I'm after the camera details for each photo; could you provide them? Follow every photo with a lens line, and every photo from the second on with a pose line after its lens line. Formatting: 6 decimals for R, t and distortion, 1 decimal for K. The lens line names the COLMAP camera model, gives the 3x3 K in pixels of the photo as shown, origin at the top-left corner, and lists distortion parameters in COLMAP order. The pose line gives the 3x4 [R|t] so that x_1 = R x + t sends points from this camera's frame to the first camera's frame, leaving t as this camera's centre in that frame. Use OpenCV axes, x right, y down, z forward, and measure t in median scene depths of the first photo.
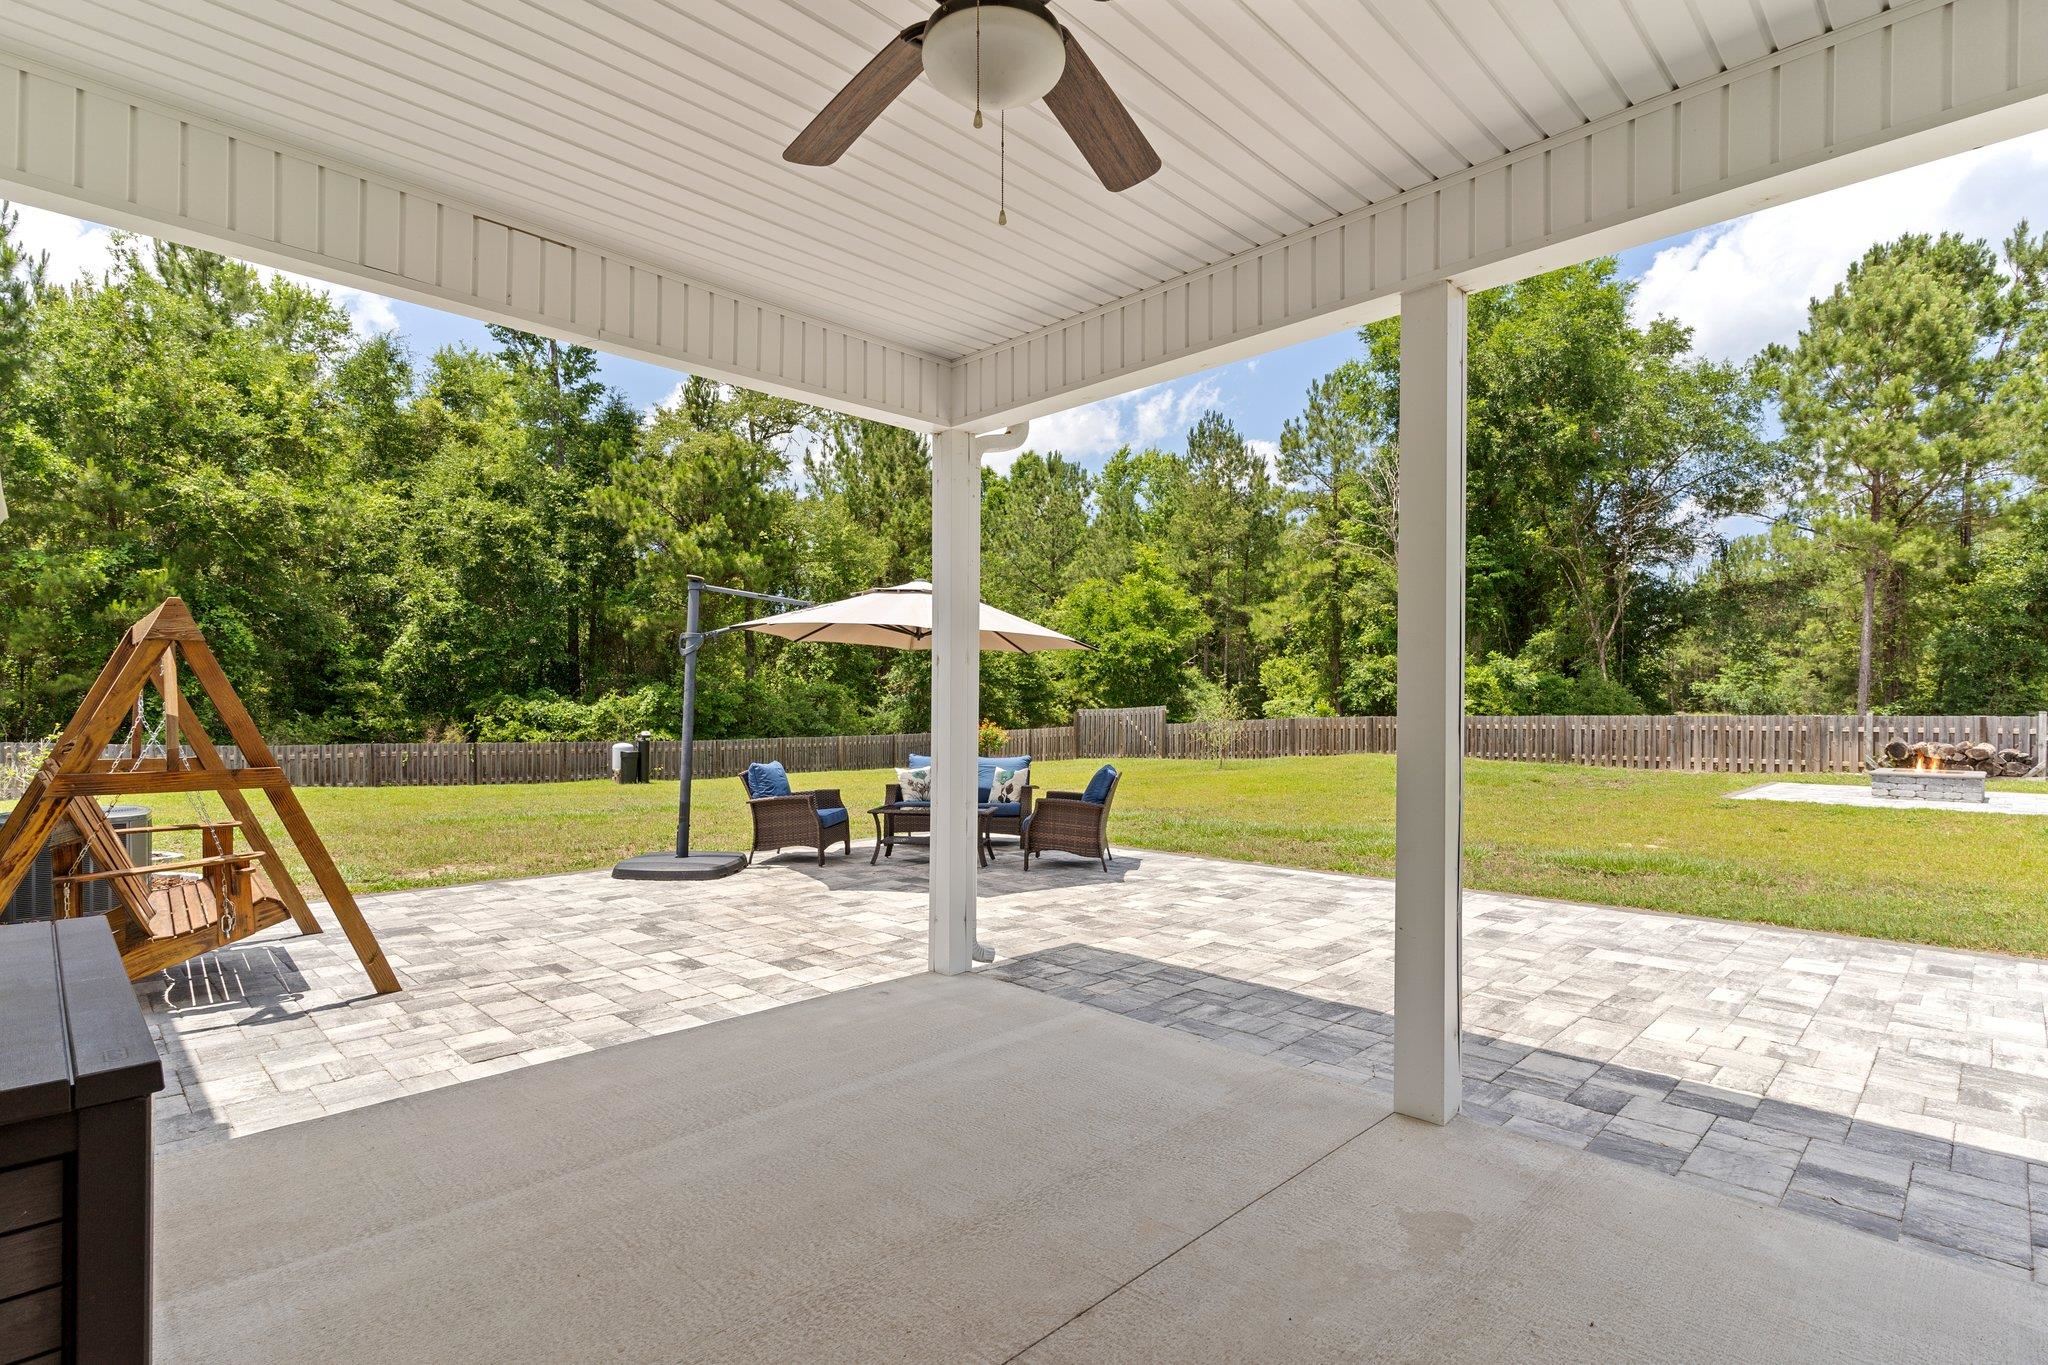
lens RADIAL K [[978.6, 0, 1031.1], [0, 978.6, 702.9], [0, 0, 1]] dist [0.002187, -0.001122]
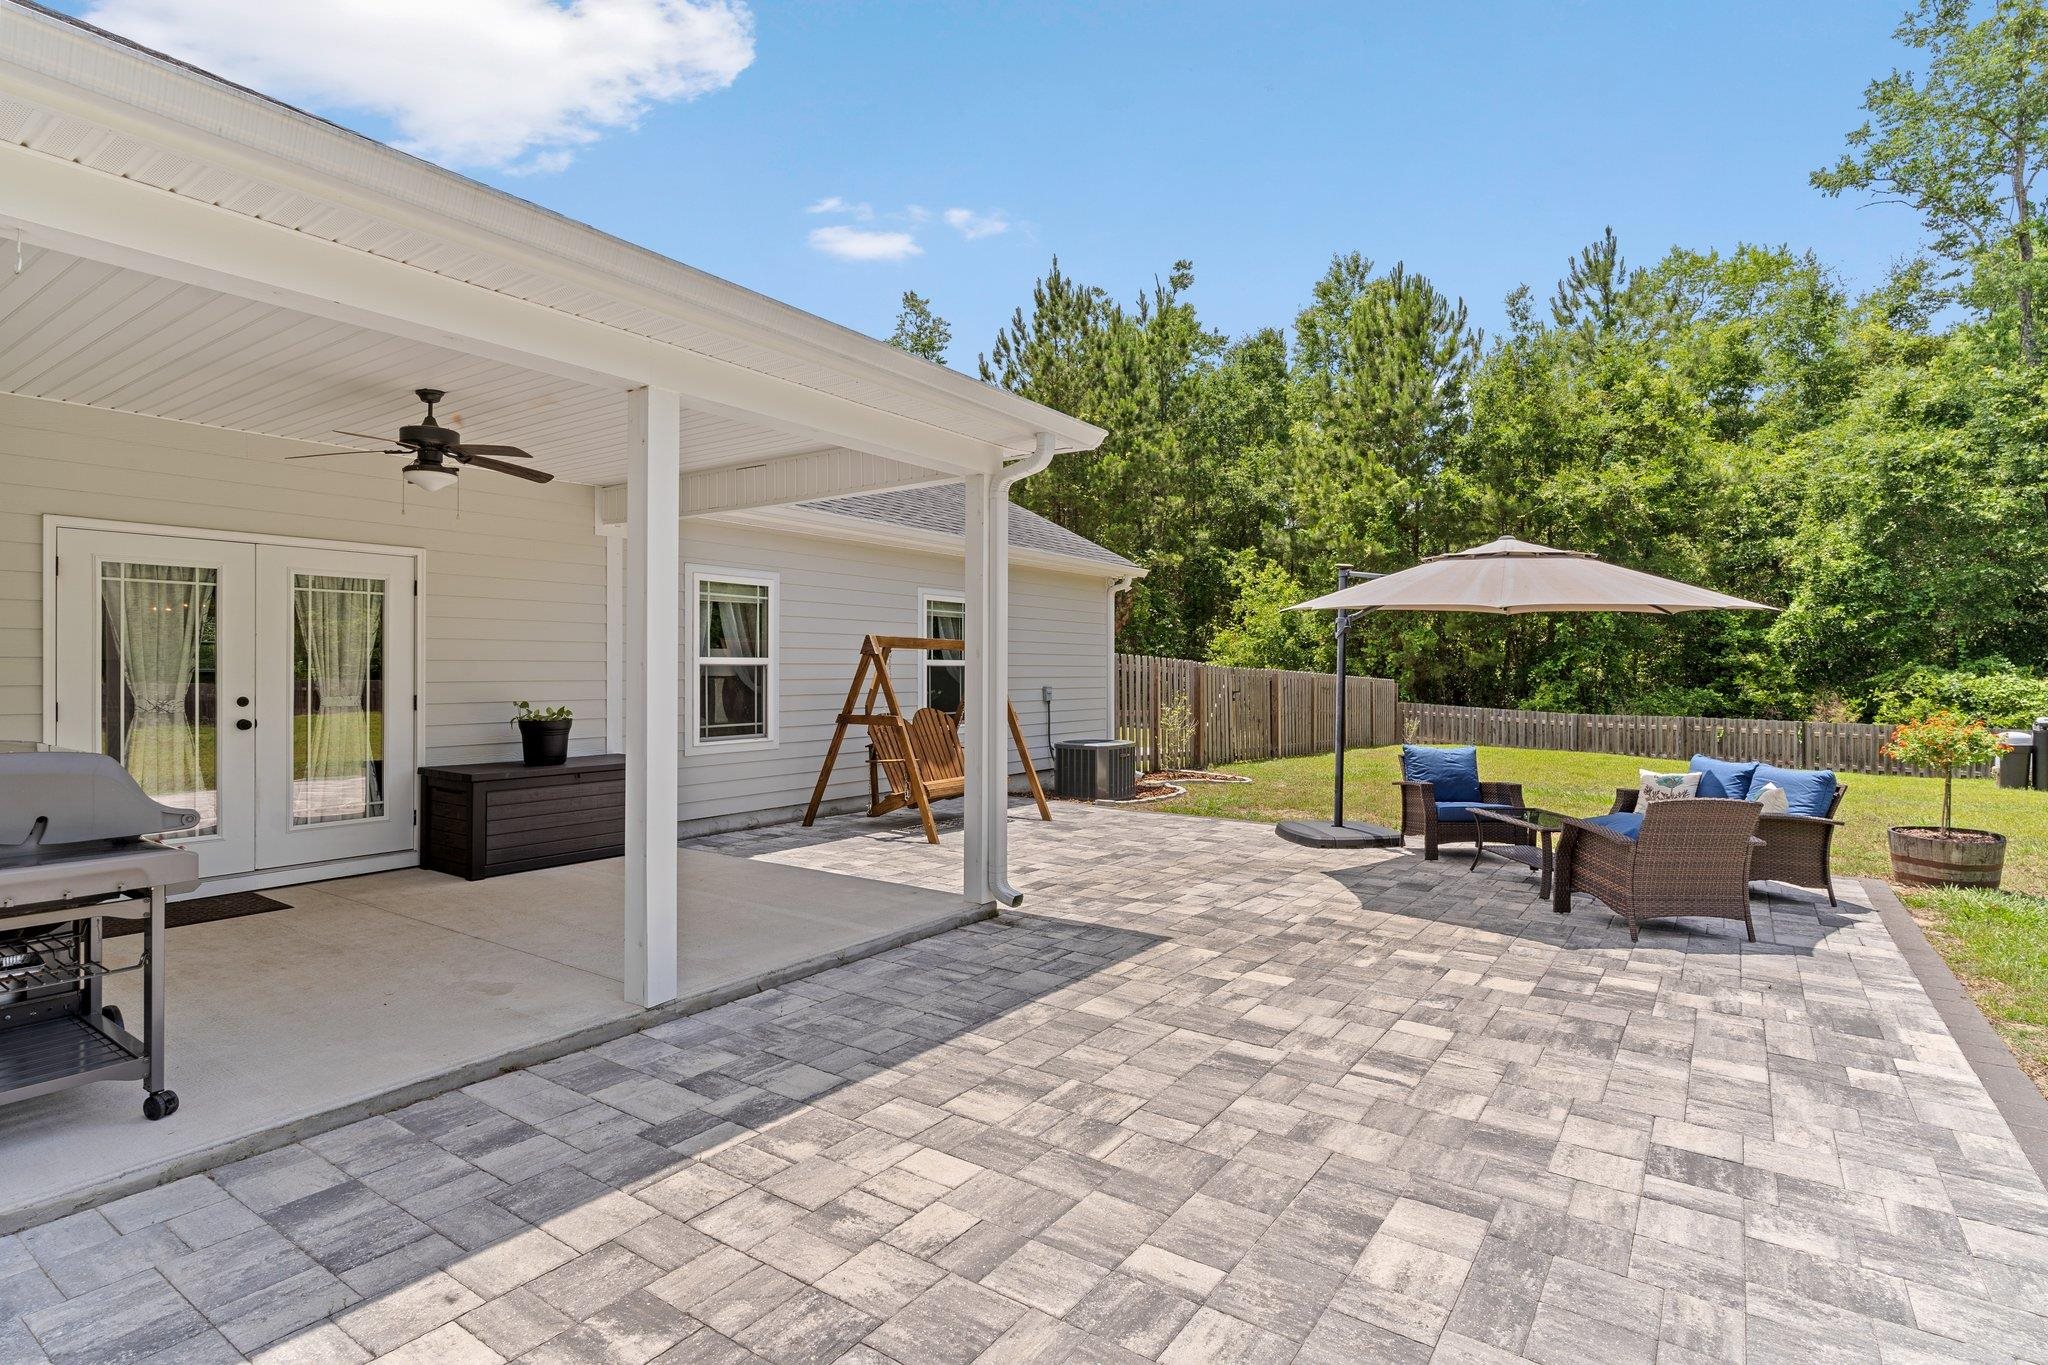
lens RADIAL K [[1033.1, 0, 1025.6], [0, 1033.1, 669.9], [0, 0, 1]] dist [-0.000576, 0.000153]
pose [[0.176578, -0.001556, -0.984285, 1.035673], [-0.000452, 0.999999, -0.001662, -0.017961], [0.984287, 0.000738, 0.176577, 0.687214]]
